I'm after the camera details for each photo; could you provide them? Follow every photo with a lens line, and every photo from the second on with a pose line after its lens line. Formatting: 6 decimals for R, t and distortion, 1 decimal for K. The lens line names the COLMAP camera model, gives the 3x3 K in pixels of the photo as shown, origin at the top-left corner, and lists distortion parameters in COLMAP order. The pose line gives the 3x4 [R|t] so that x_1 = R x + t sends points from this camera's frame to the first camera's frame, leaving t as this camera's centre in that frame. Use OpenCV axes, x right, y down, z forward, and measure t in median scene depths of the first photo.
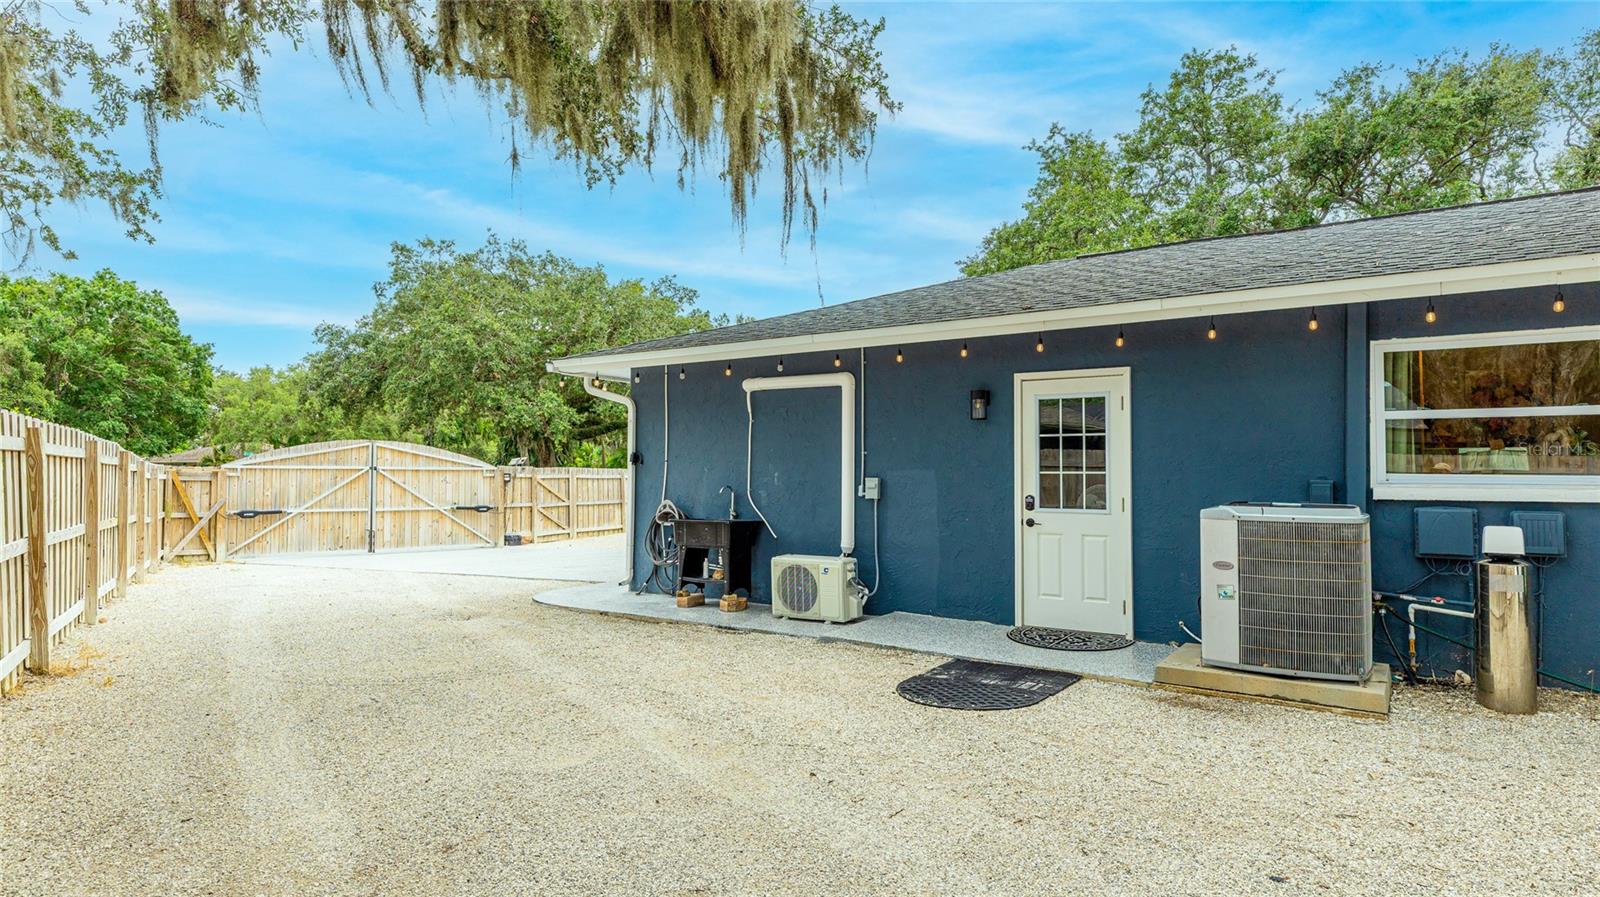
lens RADIAL K [[892.8, 0, 800.4], [0, 892.8, 443.2], [0, 0, 1]] dist [0.007712, -0.000581]
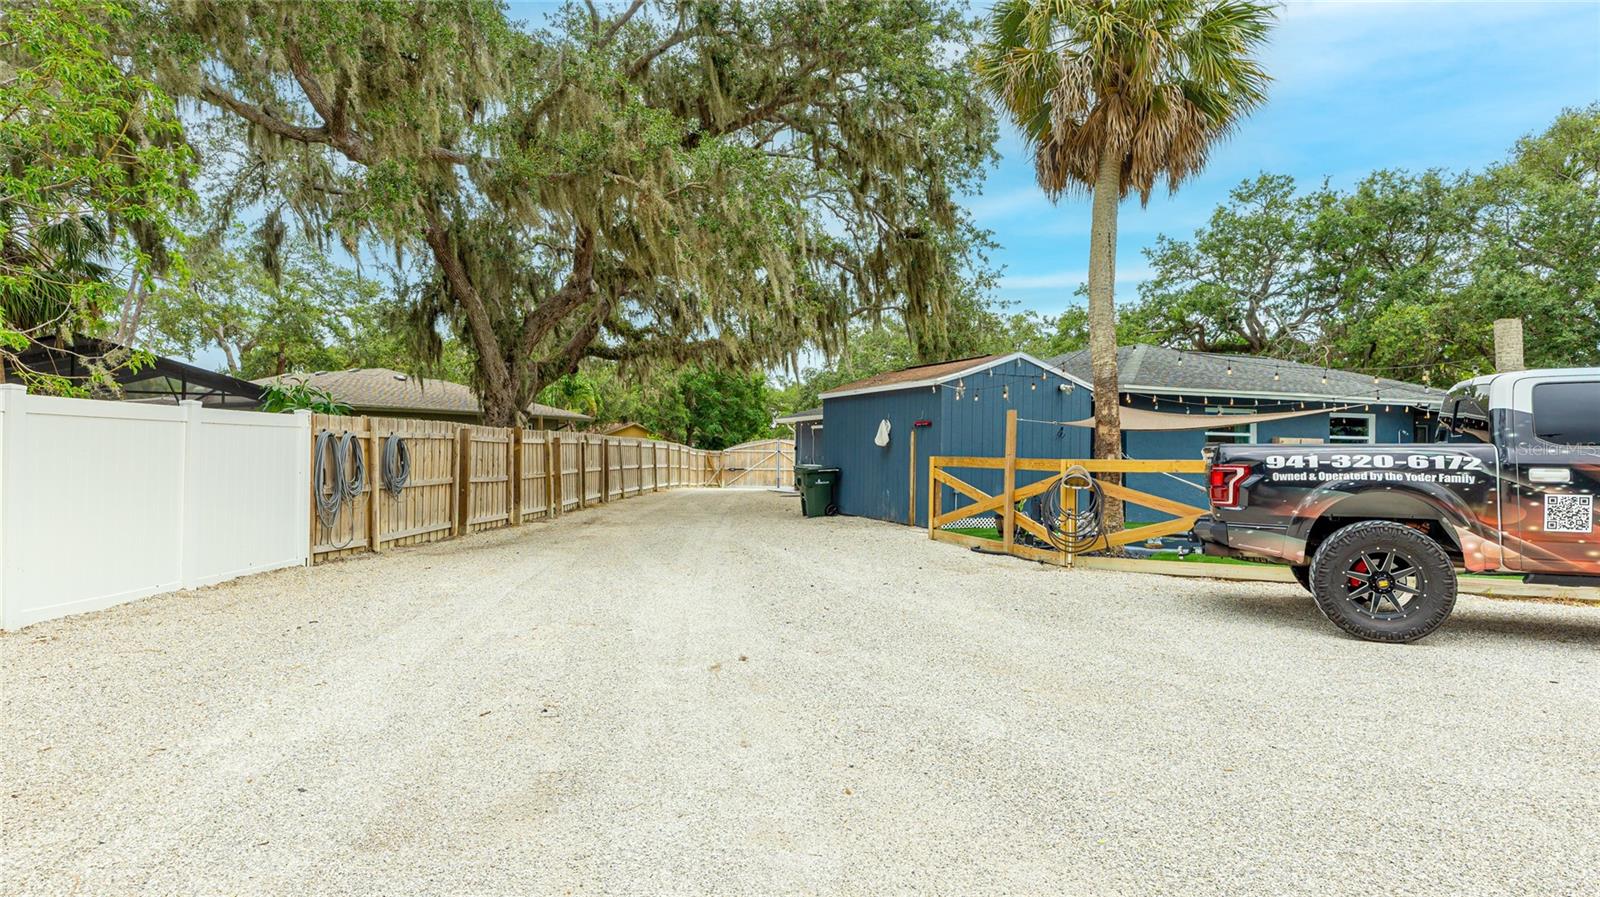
lens RADIAL K [[892.8, 0, 800.4], [0, 892.8, 443.2], [0, 0, 1]] dist [0.007712, -0.000581]
pose [[0.828559, 0.001137, -0.559901, 0.372962], [0.007499, 0.999886, 0.013128, -0.010199], [0.559851, -0.015077, 0.828456, -0.380576]]
